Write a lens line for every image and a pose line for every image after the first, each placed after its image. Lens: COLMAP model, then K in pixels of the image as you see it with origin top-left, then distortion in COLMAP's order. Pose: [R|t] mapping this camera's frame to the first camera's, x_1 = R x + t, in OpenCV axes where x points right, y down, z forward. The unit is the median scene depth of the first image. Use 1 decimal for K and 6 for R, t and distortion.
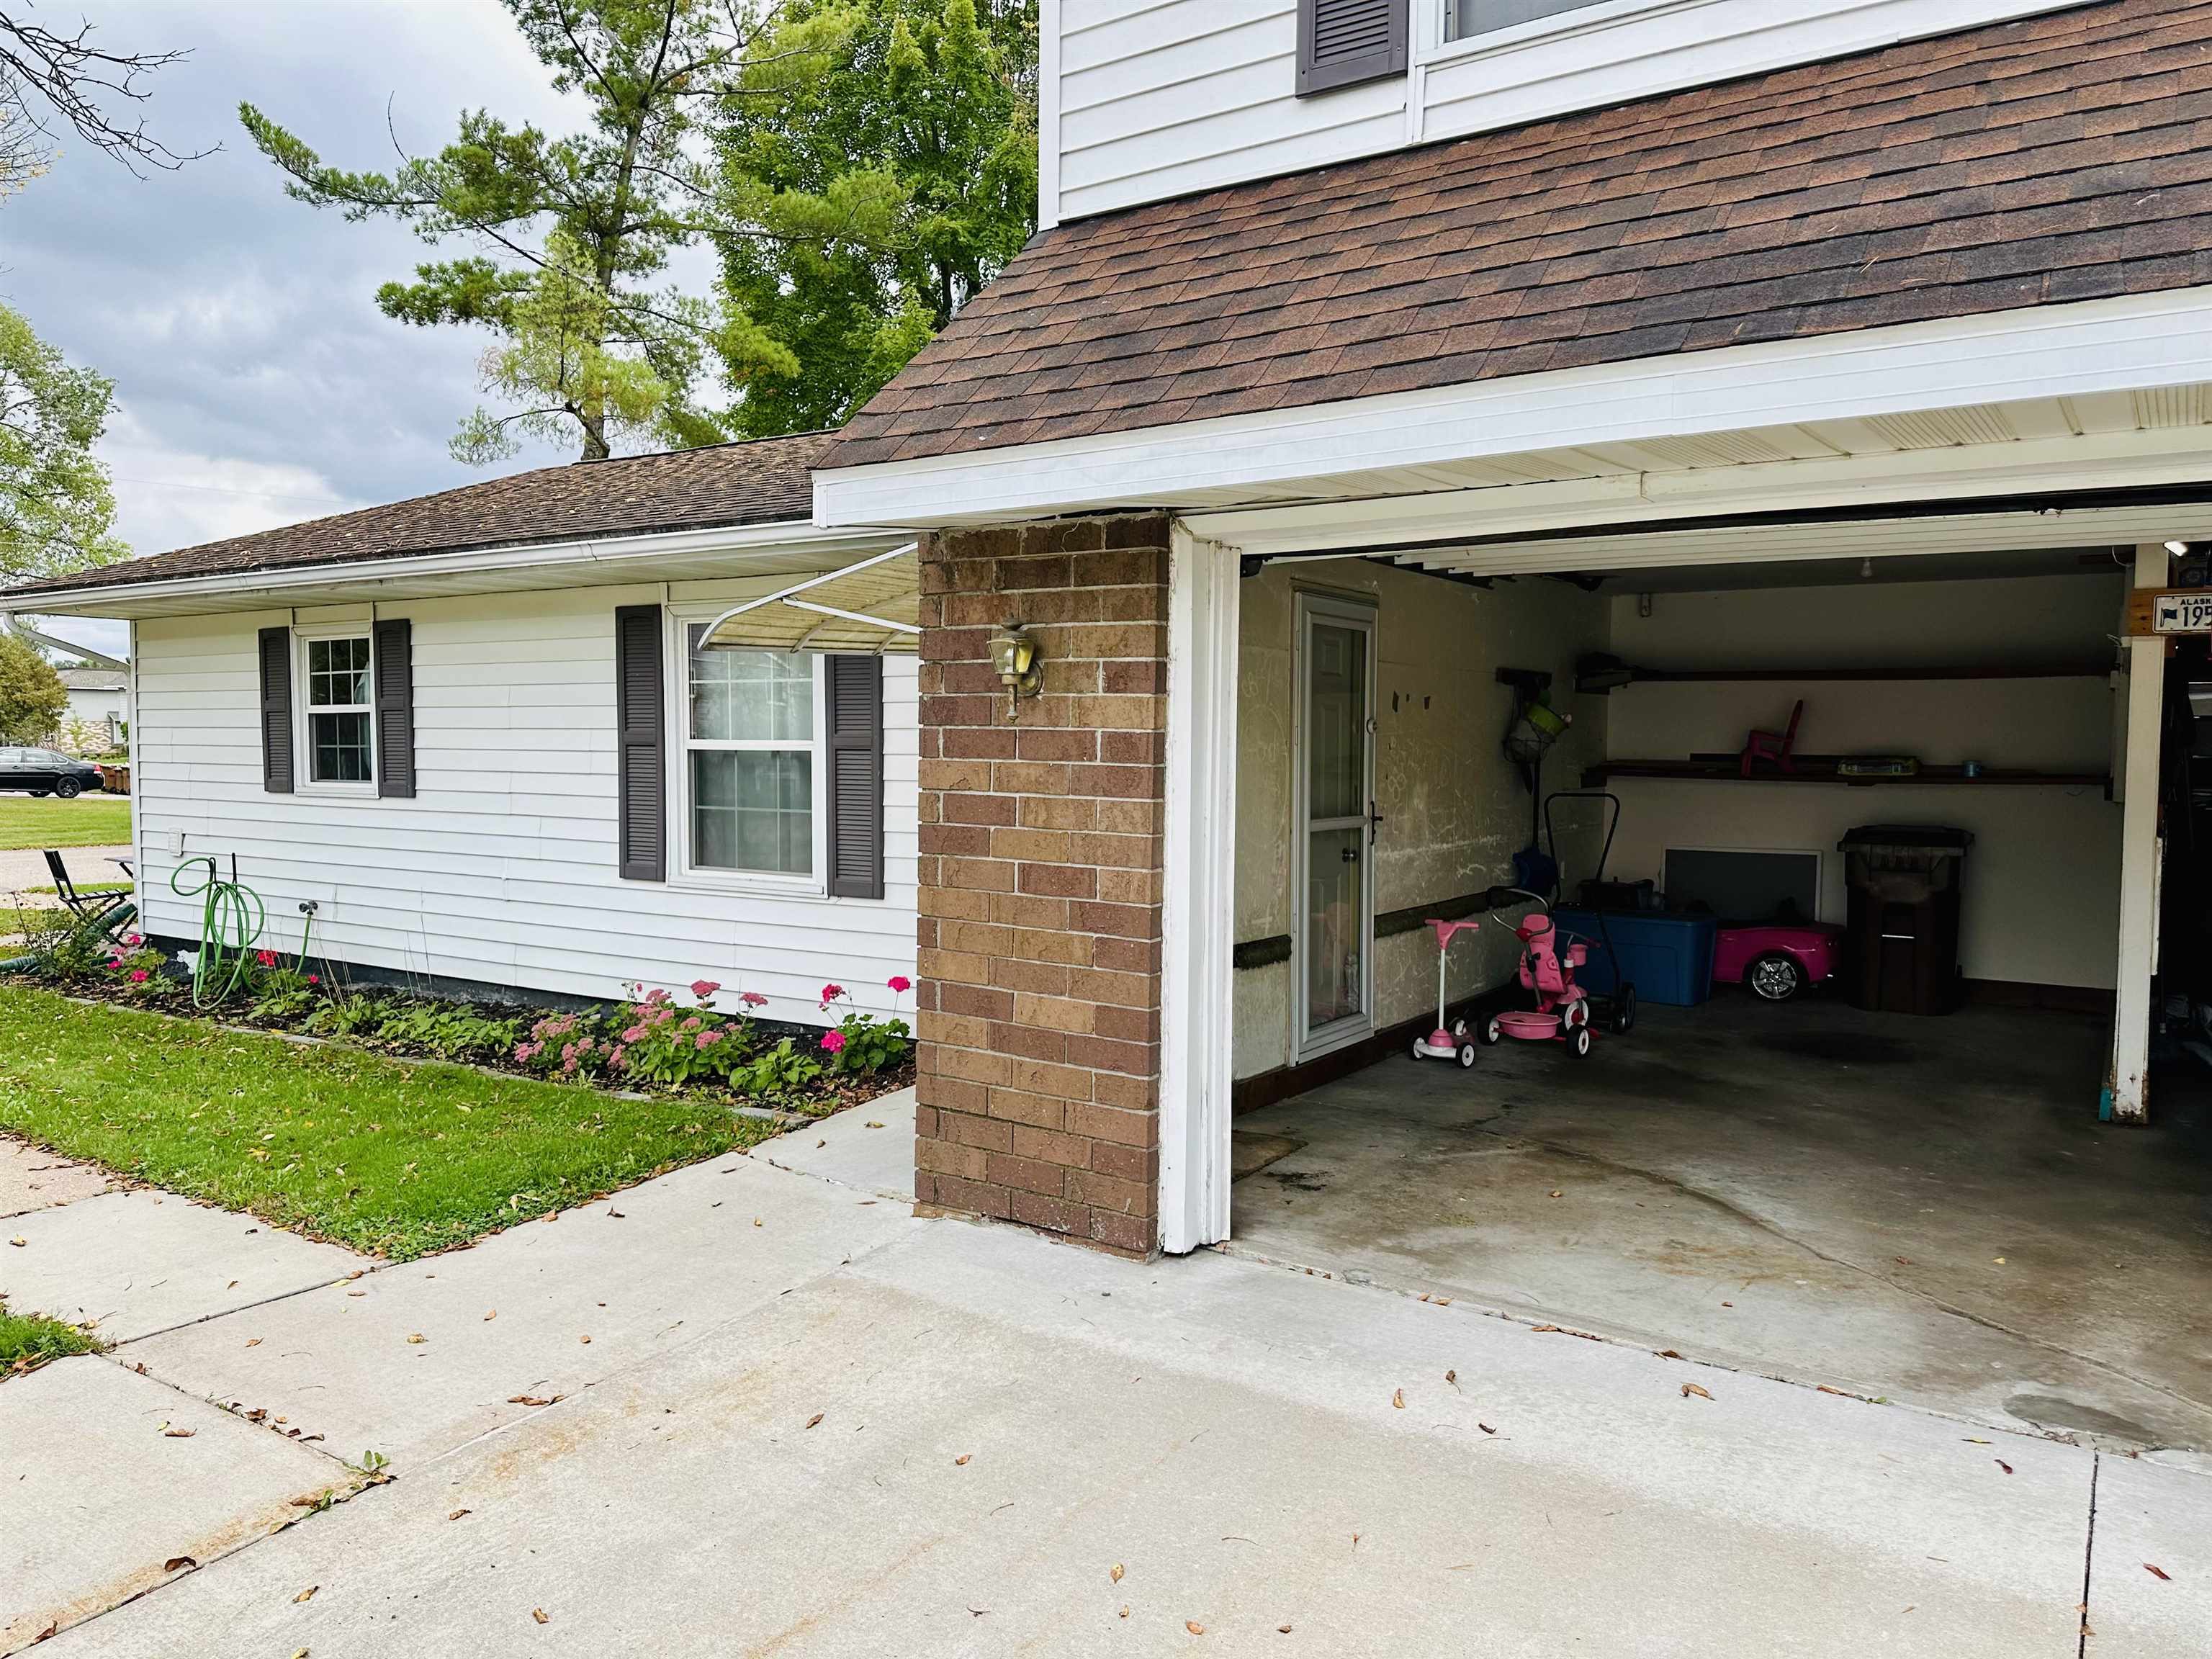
lens RADIAL K [[1545.6, 0, 1113.3], [0, 1545.6, 819.7], [0, 0, 1]] dist [0.163351, -0.272726]
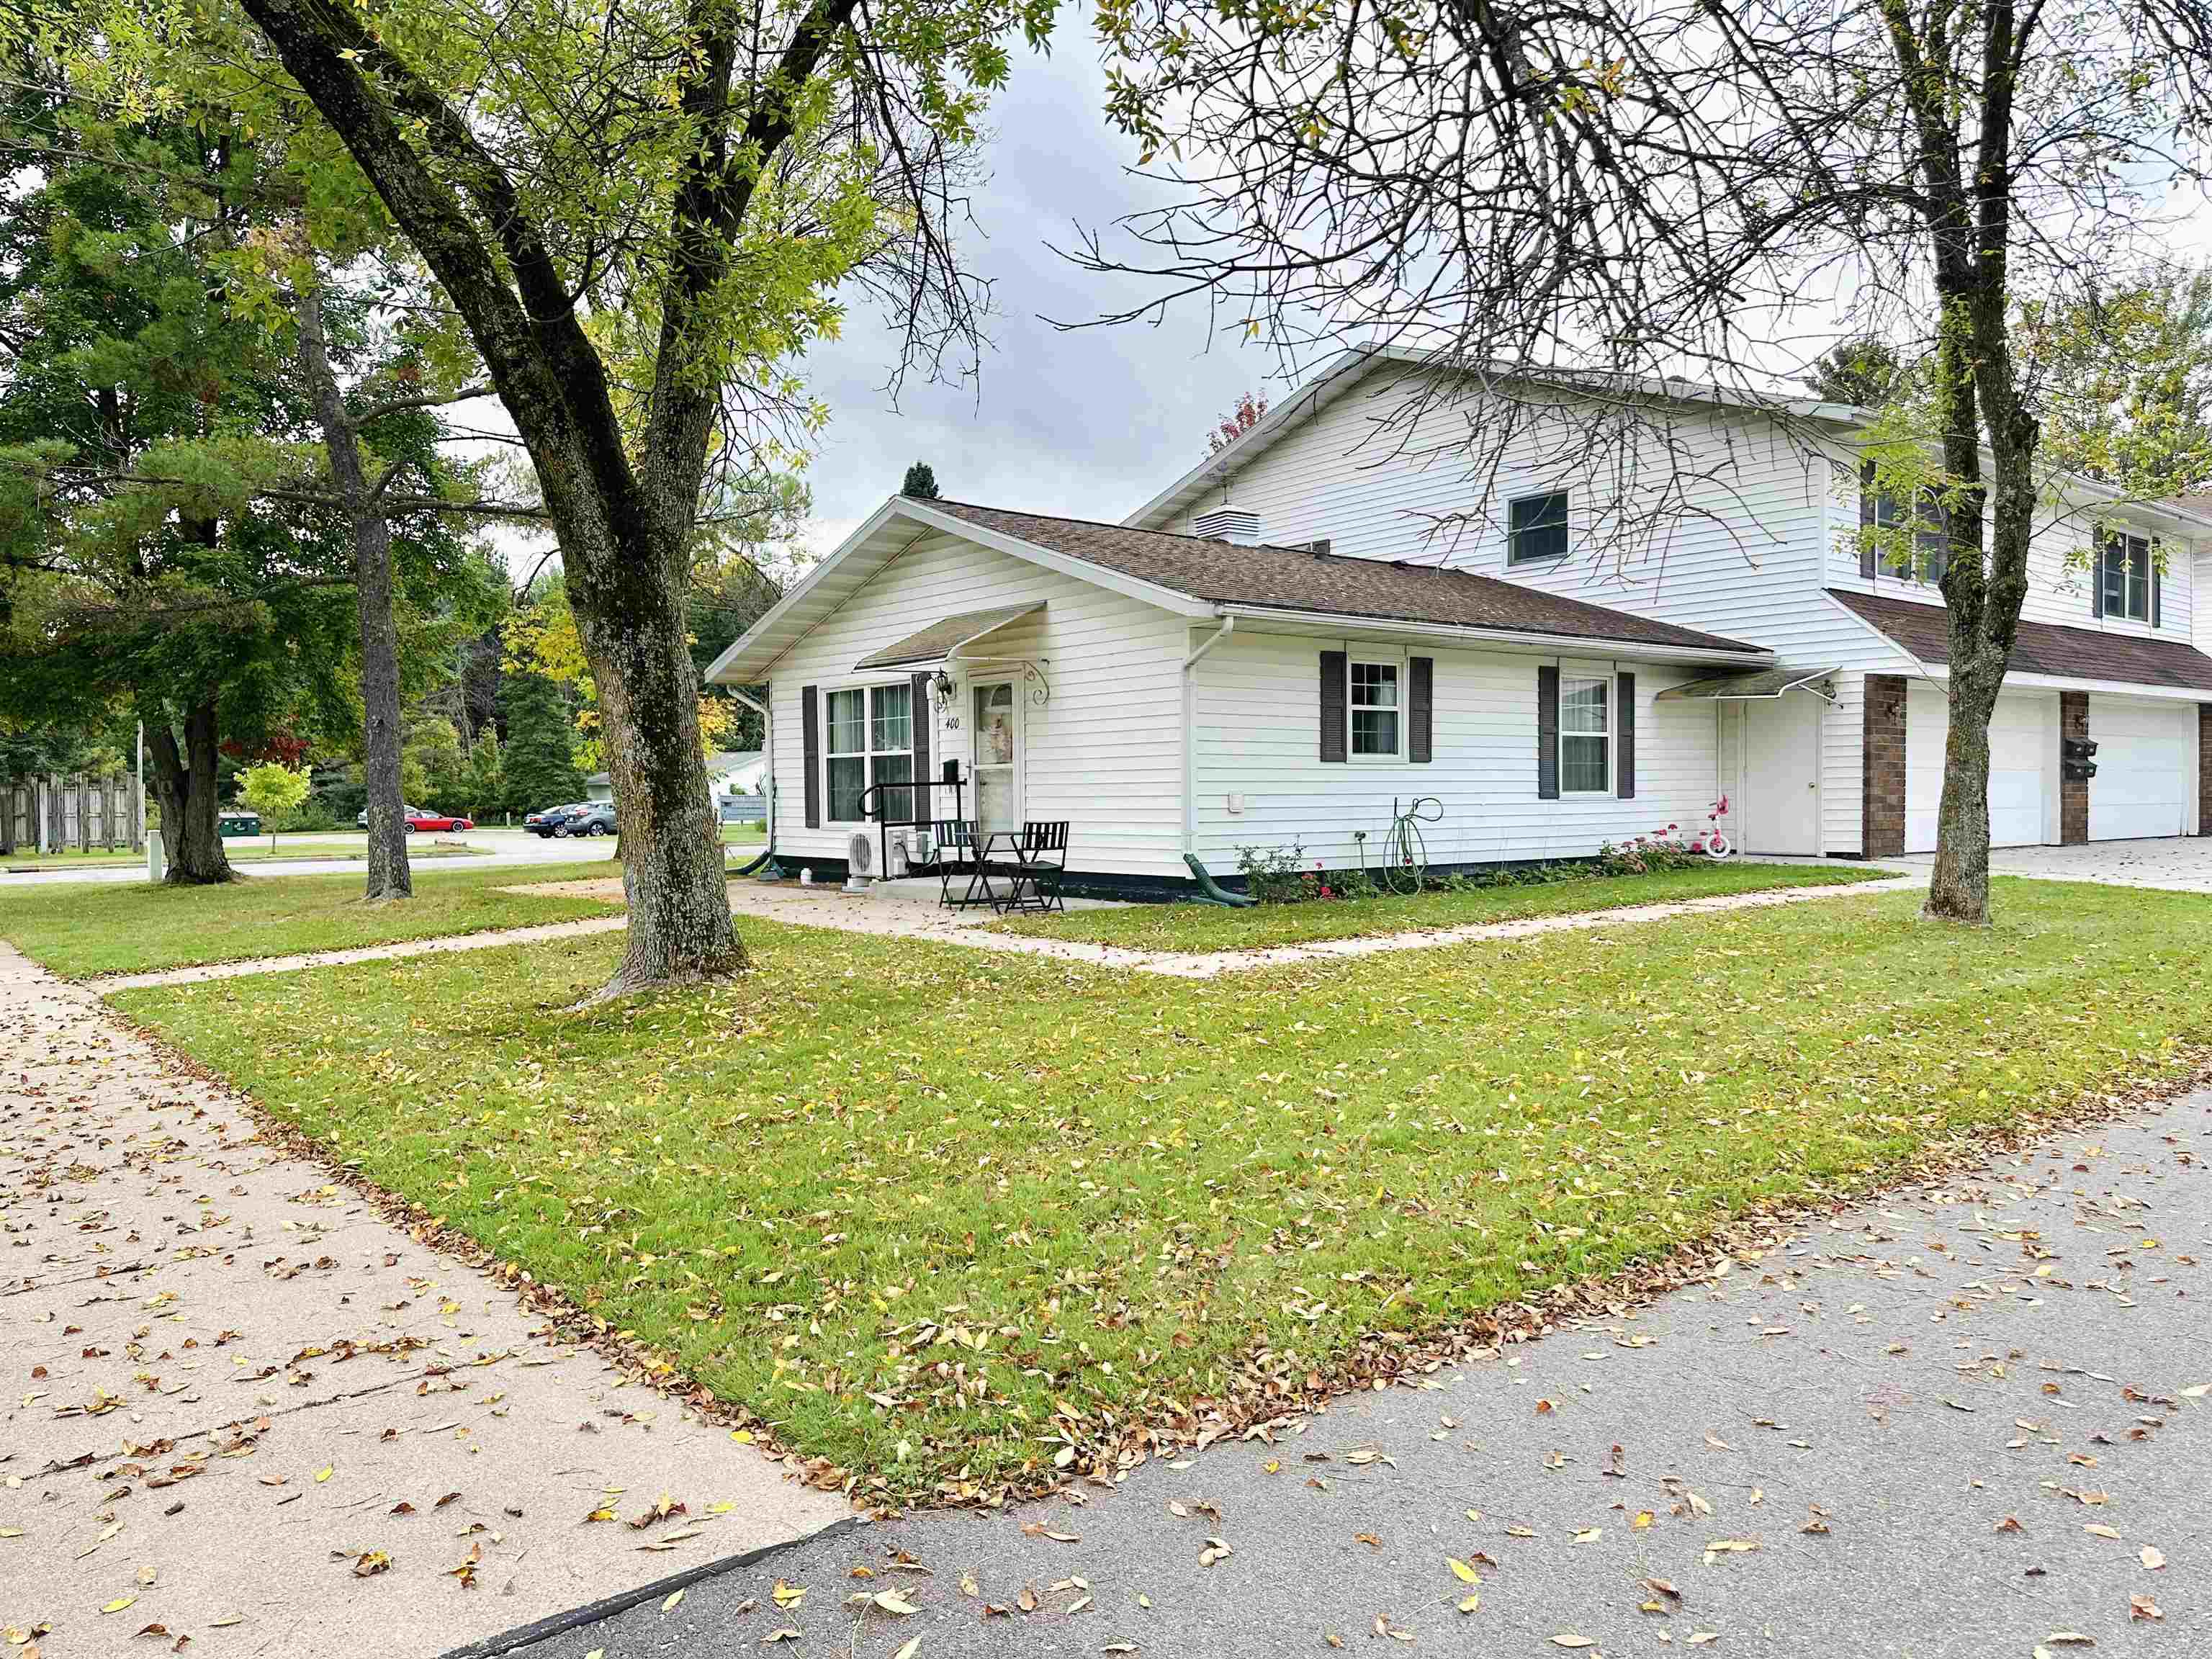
lens RADIAL K [[1545.6, 0, 1113.3], [0, 1545.6, 819.7], [0, 0, 1]] dist [0.163351, -0.272726]
pose [[0.285849, -0.022730, 0.958005, -2.069407], [0.060319, 0.998163, 0.005685, 0.016881], [-0.956374, 0.056161, 0.286695, 0.818917]]
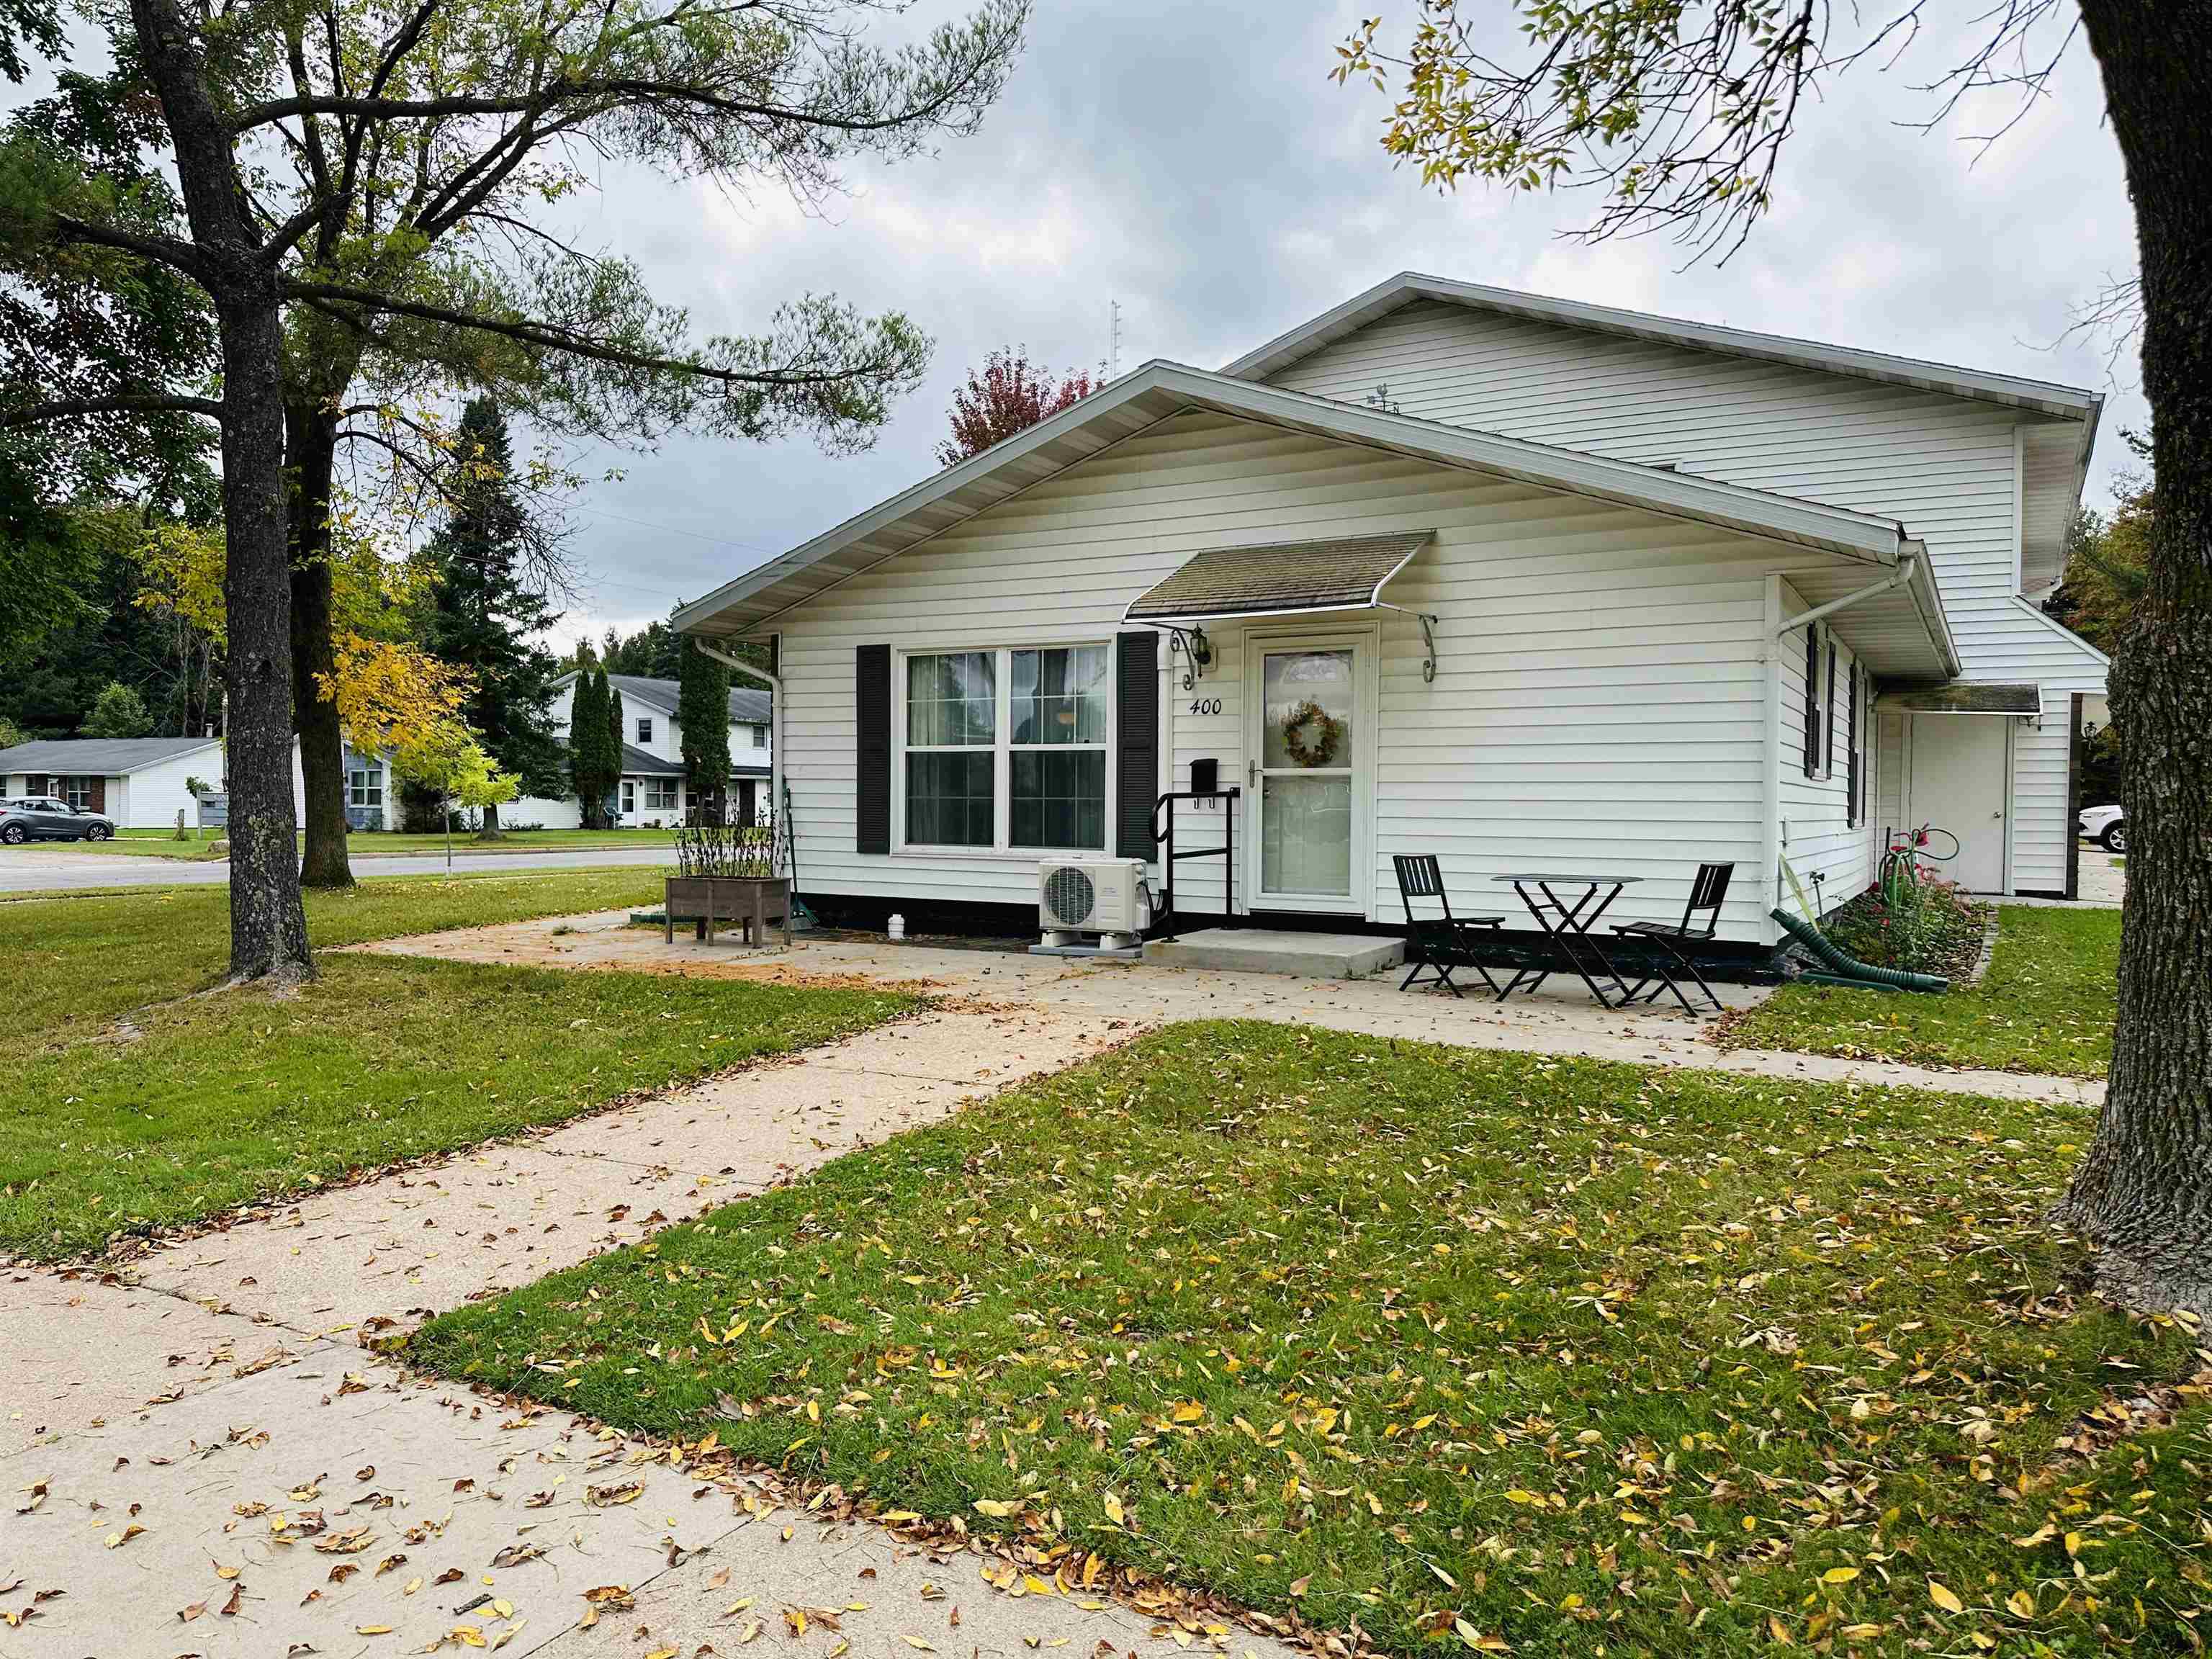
lens RADIAL K [[1545.6, 0, 1113.3], [0, 1545.6, 819.7], [0, 0, 1]] dist [0.163351, -0.272726]
pose [[-0.063938, -0.015645, 0.997831, -1.644681], [0.042687, 0.998919, 0.018397, -0.028906], [-0.997040, 0.043771, -0.063201, 1.611043]]
